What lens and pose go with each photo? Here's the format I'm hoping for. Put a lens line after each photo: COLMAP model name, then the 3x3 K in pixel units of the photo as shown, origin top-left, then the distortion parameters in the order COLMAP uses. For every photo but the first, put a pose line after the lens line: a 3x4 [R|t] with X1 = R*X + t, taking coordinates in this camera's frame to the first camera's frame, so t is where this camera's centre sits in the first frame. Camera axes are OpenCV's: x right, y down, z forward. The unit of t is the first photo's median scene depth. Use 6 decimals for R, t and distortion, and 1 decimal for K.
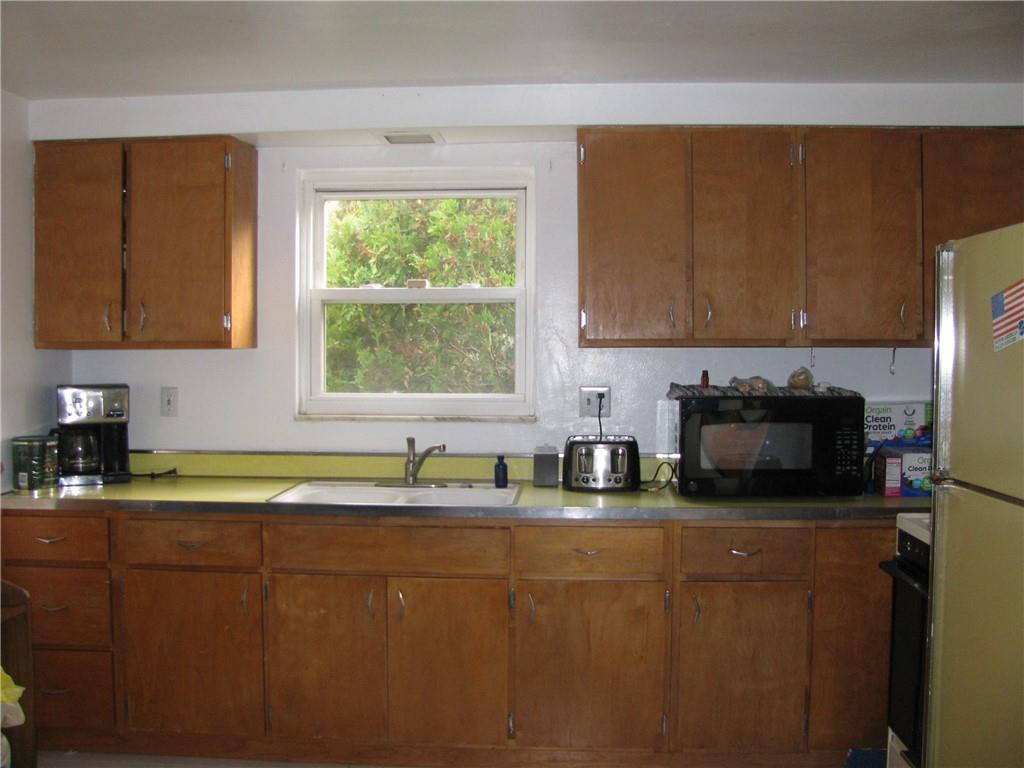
lens RADIAL K [[1050.4, 0, 512.0], [0, 1050.4, 384.0], [0, 0, 1]] dist [-0.236844, 0.294577]
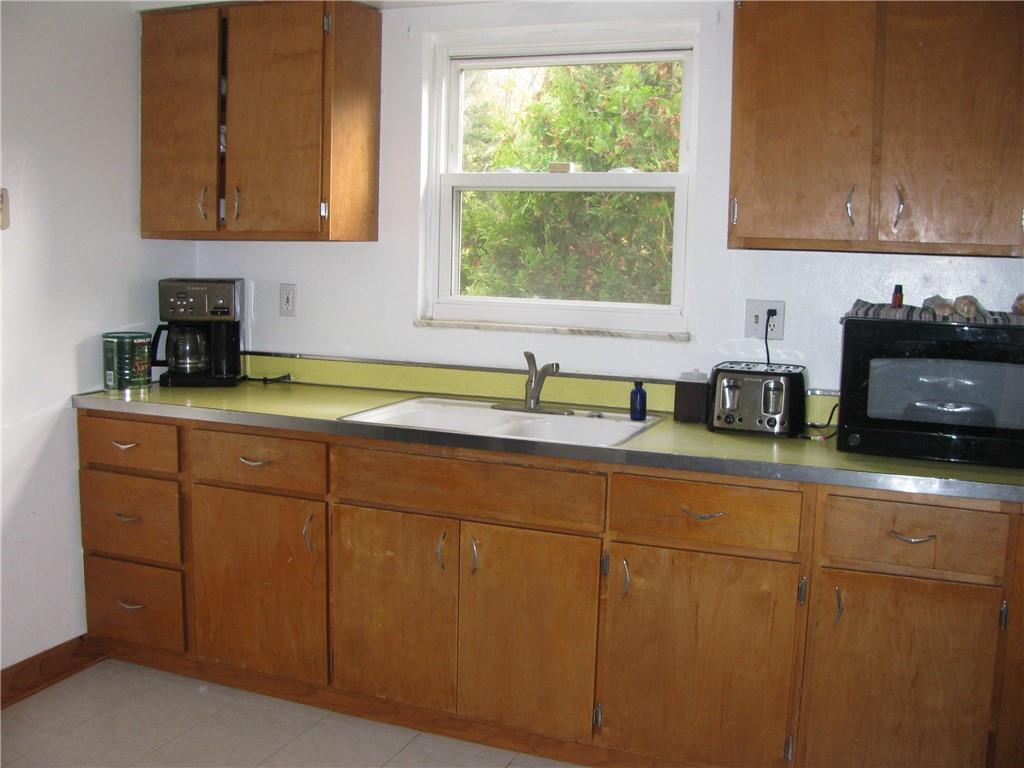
lens RADIAL K [[1050.4, 0, 512.0], [0, 1050.4, 384.0], [0, 0, 1]] dist [-0.236844, 0.294577]
pose [[0.946972, 0.062374, -0.315204, 0.157280], [-0.034254, 0.994984, 0.093983, -0.001503], [0.319485, -0.078202, 0.944359, 0.216144]]
